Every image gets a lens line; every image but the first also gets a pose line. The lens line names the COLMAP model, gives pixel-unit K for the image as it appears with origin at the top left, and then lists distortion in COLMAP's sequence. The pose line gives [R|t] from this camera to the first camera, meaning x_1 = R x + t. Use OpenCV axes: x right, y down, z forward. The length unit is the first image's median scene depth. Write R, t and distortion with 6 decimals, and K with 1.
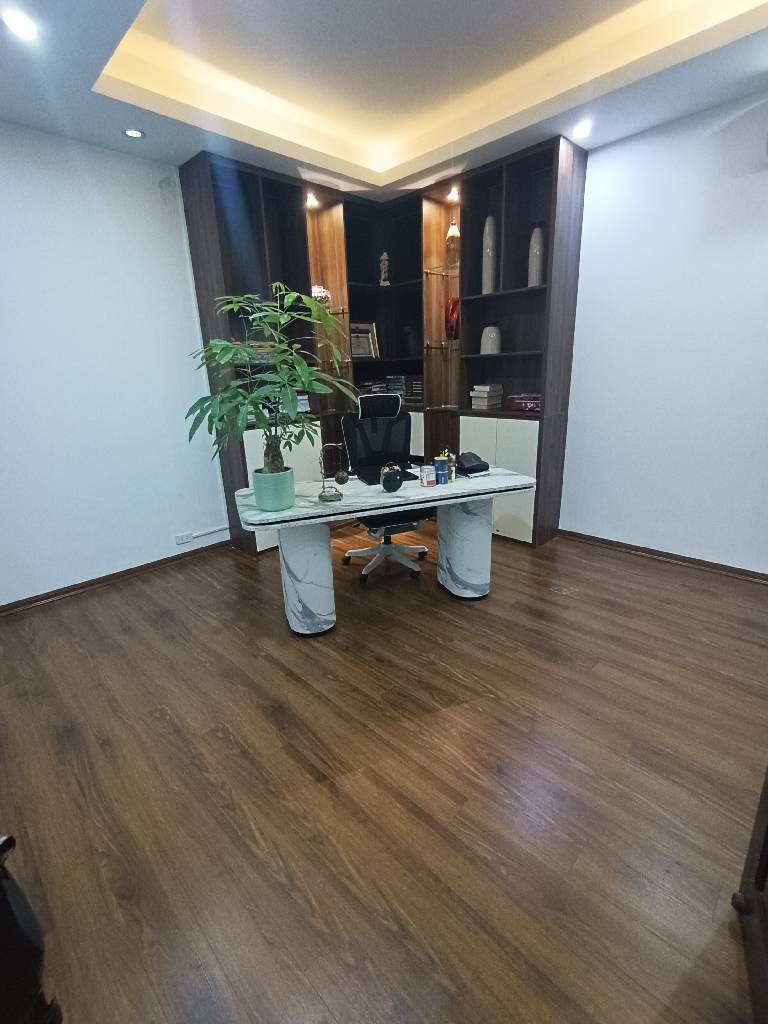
lens RADIAL K [[464.9, 0, 384.0], [0, 464.9, 512.0], [0, 0, 1]] dist [-0.005543, 0.000176]
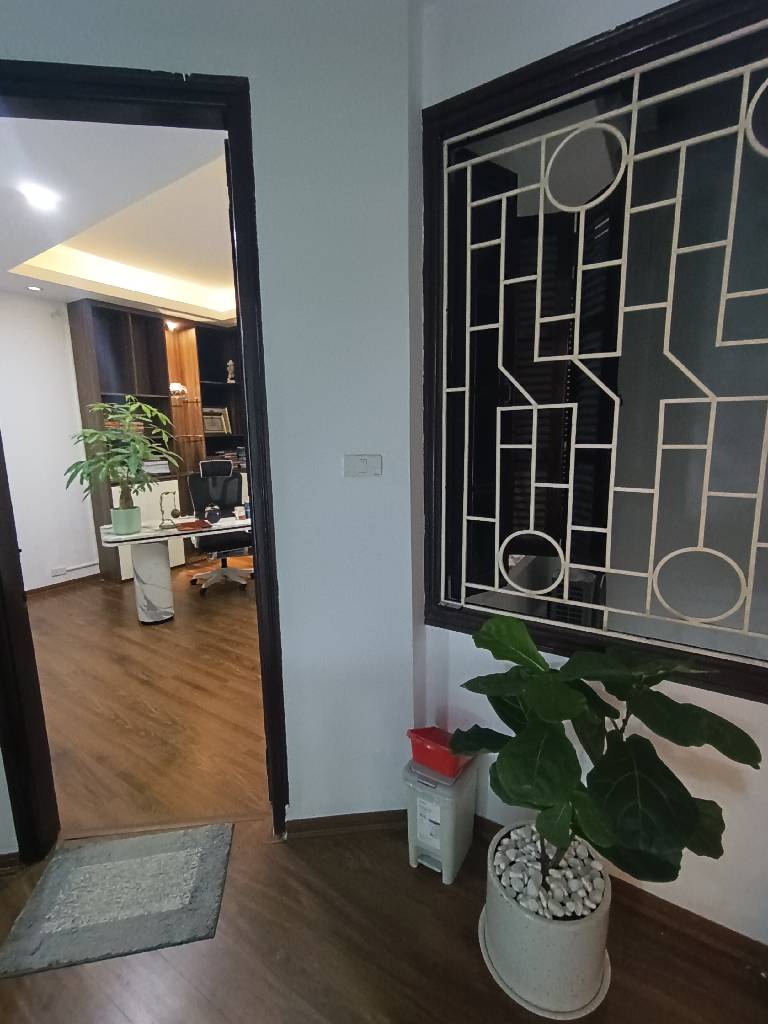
lens RADIAL K [[464.9, 0, 384.0], [0, 464.9, 512.0], [0, 0, 1]] dist [-0.005543, 0.000176]
pose [[0.978732, -0.015643, 0.204544, 0.216648], [0.043408, 0.990303, -0.131966, 0.124056], [-0.200496, 0.138039, 0.969921, -0.506663]]
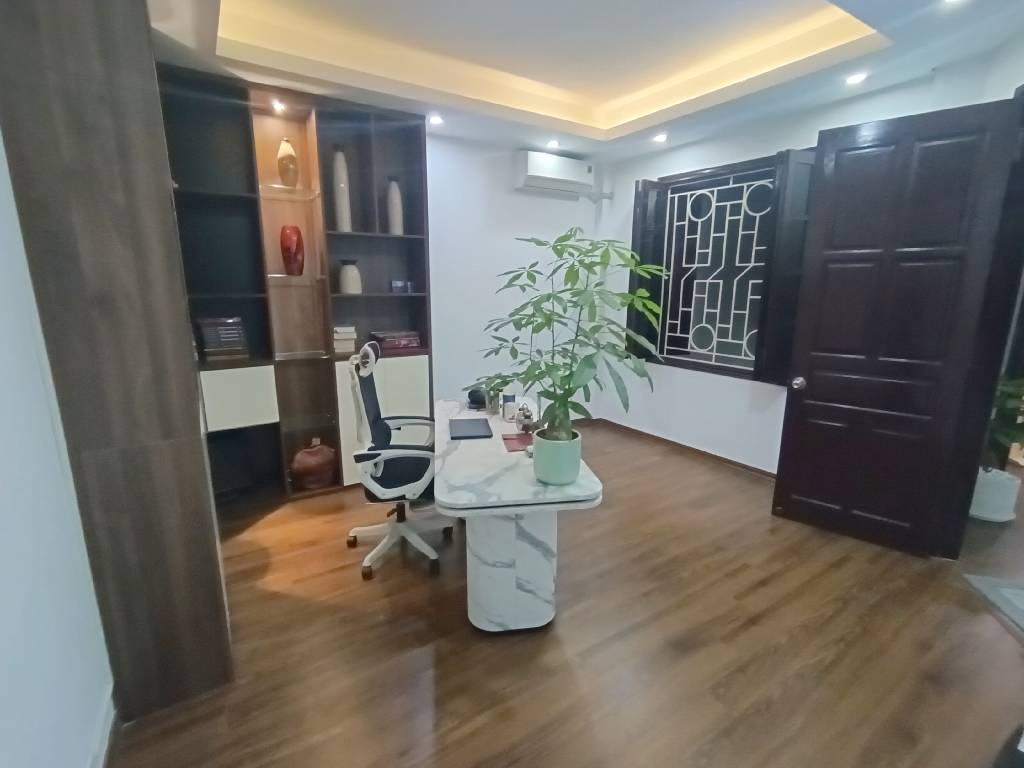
lens RADIAL K [[464.9, 0, 512.0], [0, 464.9, 384.0], [0, 0, 1]] dist [-0.005543, 0.000176]
pose [[0.218362, -0.168694, 0.961177, -0.790528], [0.282255, 0.953765, 0.103270, -0.214827], [-0.934157, 0.248747, 0.255881, 0.631059]]
